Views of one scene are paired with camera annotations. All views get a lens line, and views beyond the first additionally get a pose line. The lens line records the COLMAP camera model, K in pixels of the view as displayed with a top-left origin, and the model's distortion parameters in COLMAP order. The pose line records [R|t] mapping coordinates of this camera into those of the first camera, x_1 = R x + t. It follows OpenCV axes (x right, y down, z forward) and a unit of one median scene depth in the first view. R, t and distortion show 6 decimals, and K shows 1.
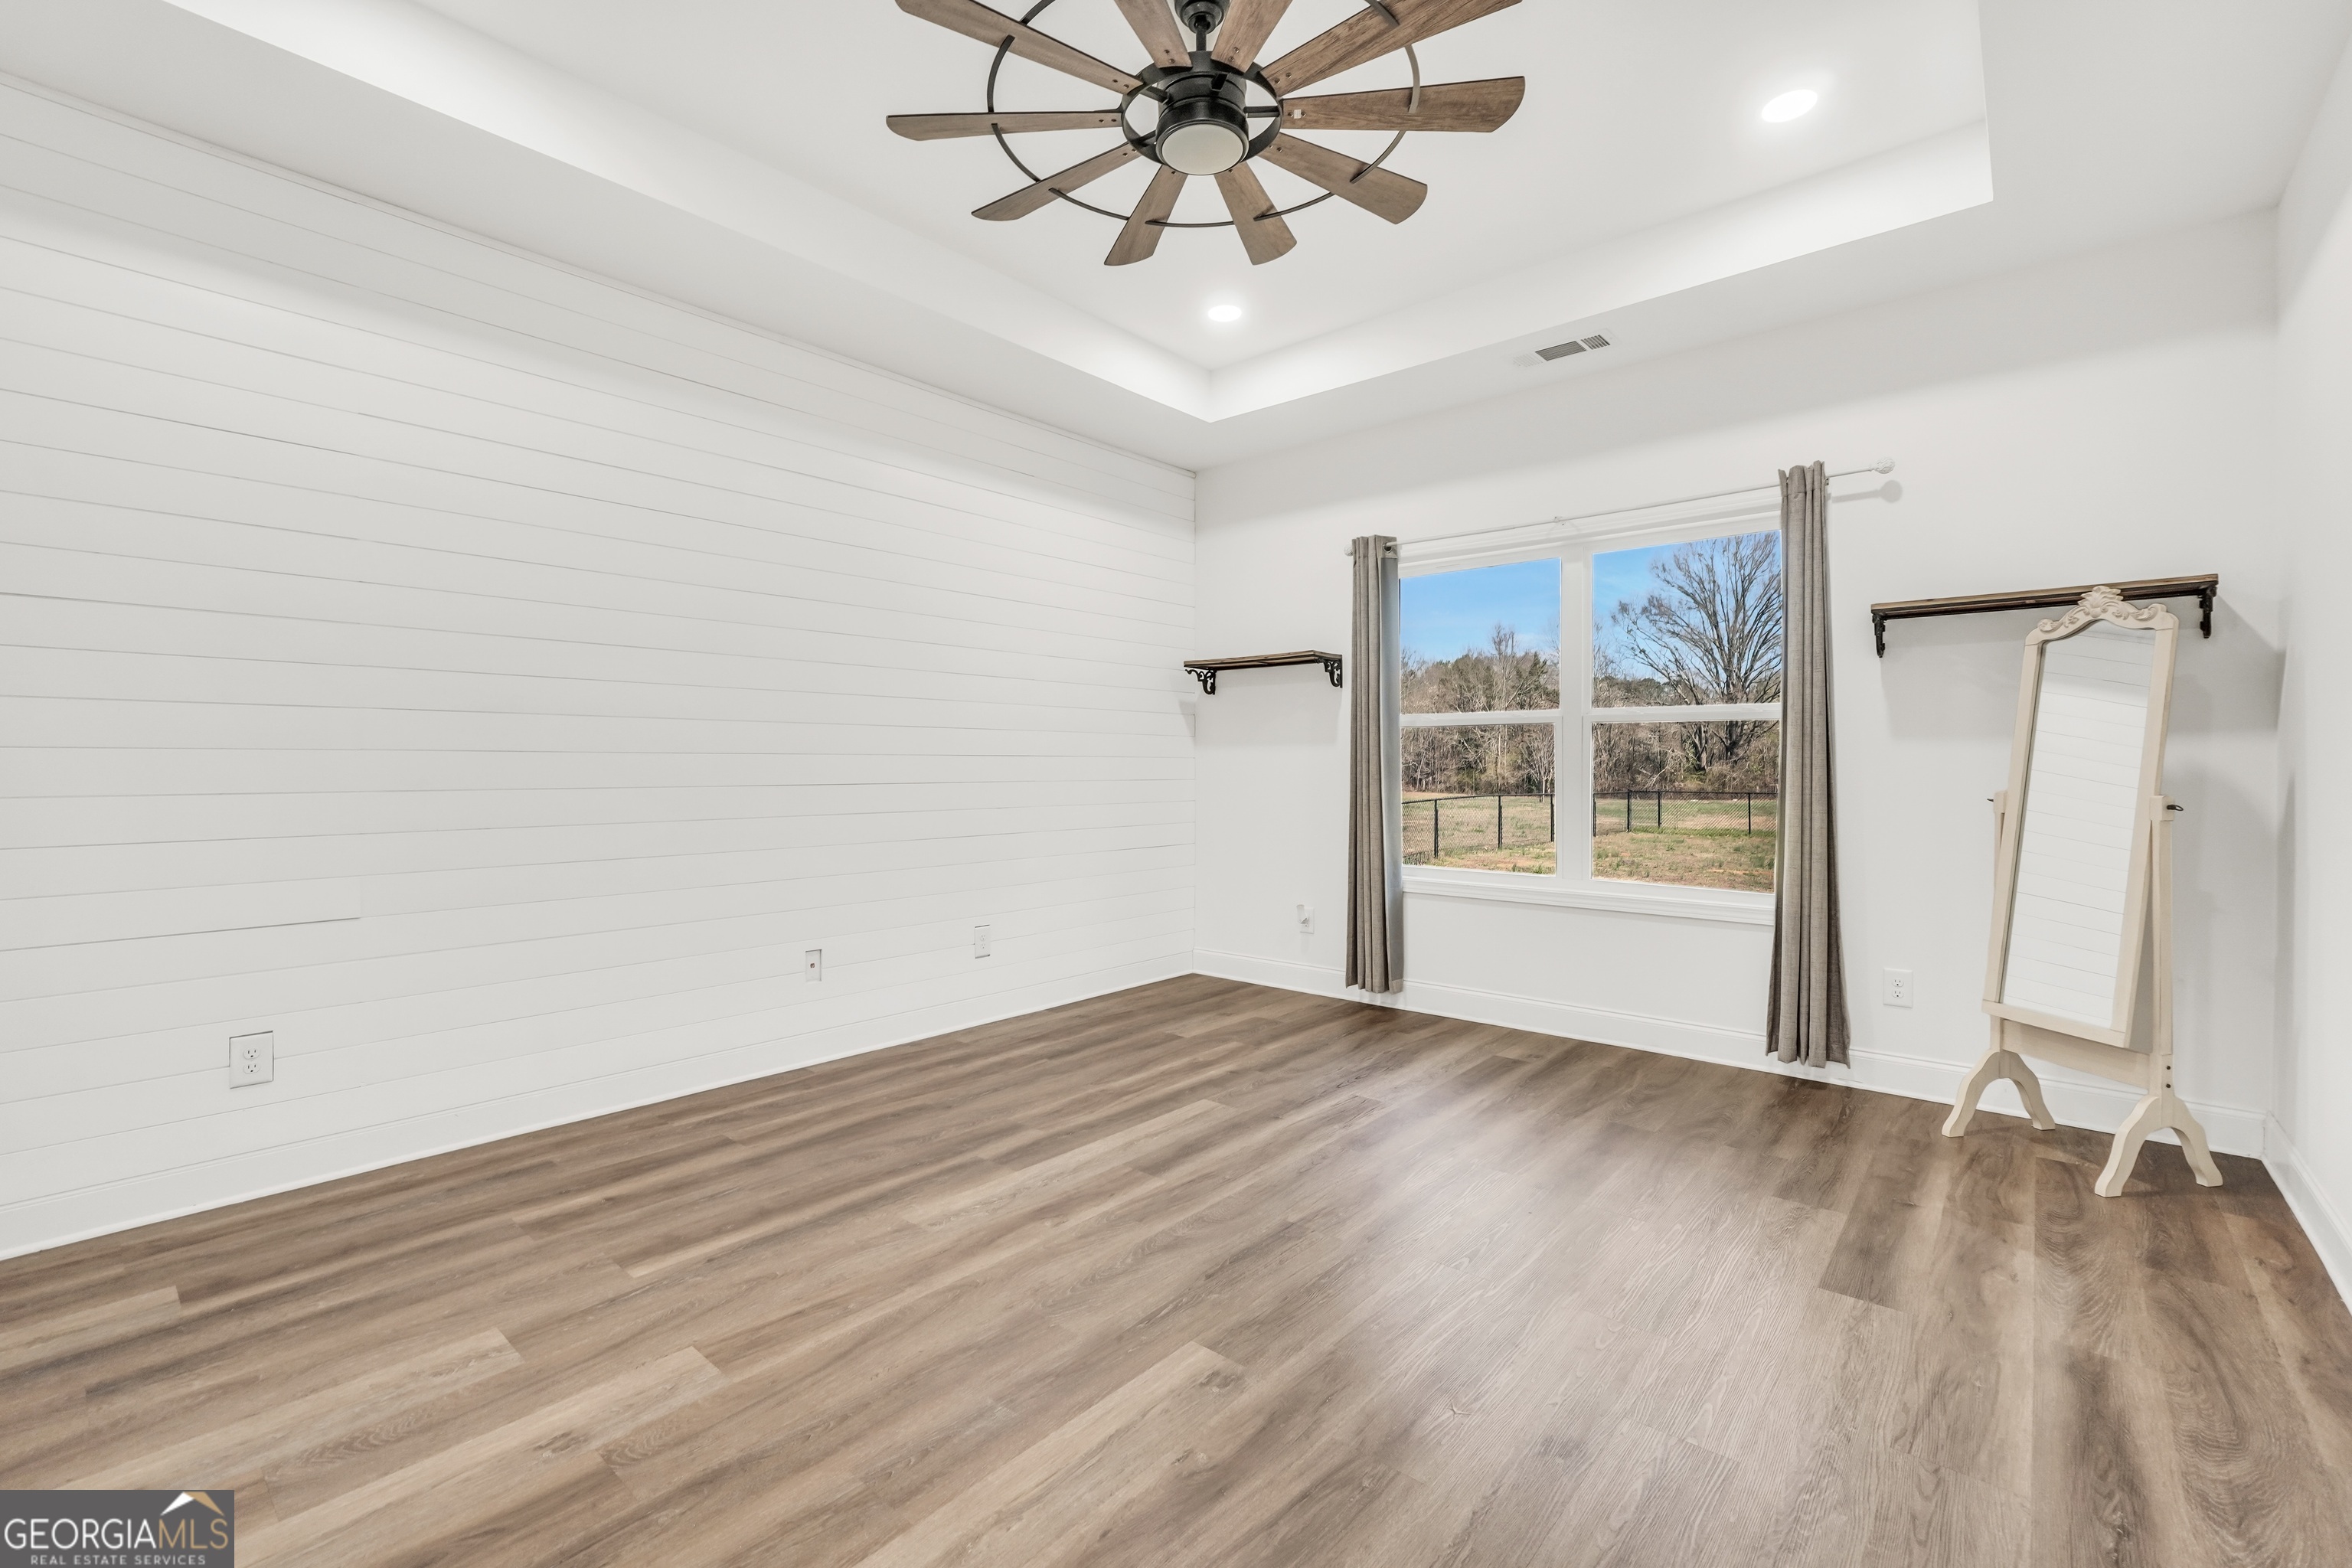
lens RADIAL K [[1027.8, 0, 1167.5], [0, 1027.8, 730.7], [0, 0, 1]] dist [-0.001573, -0.000331]
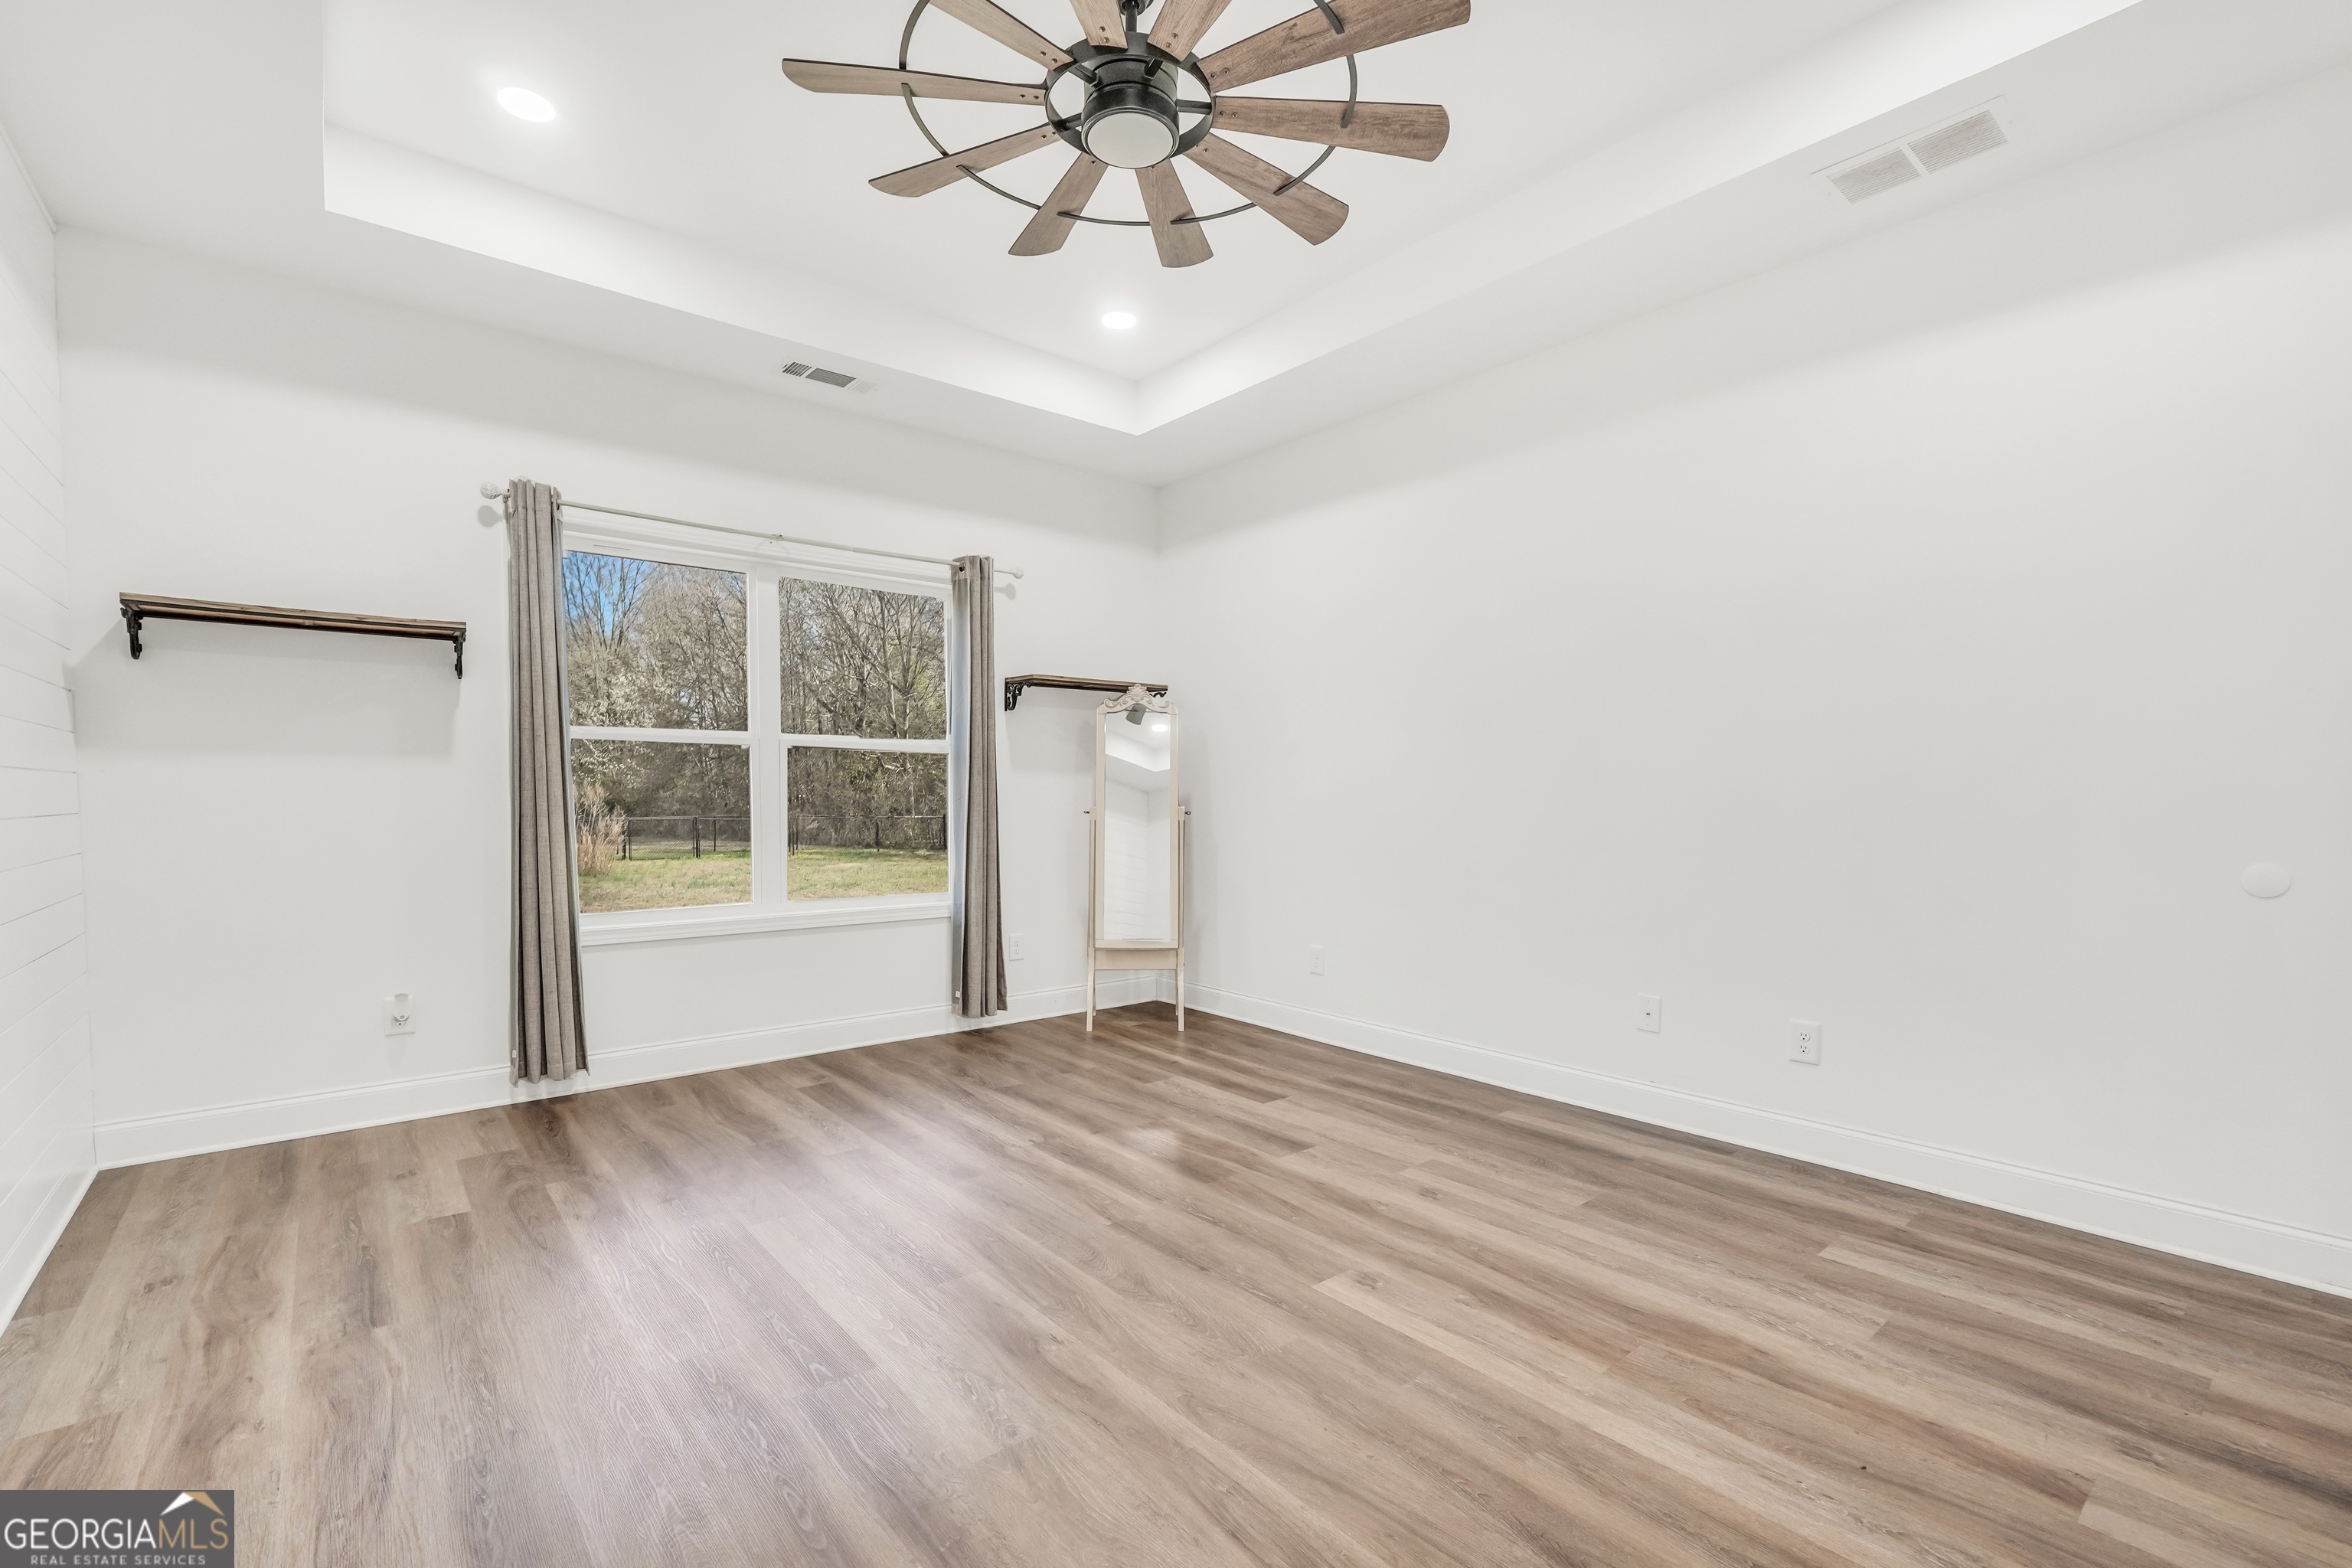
lens RADIAL K [[1084.4, 0, 1126.9], [0, 1084.4, 787.6], [0, 0, 1]] dist [-0.010195, 0.000746]
pose [[0.144294, 0.003536, 0.989529, -0.715252], [-0.036963, 0.999315, 0.001820, 0.023019], [-0.988844, -0.036839, 0.144326, 0.620729]]
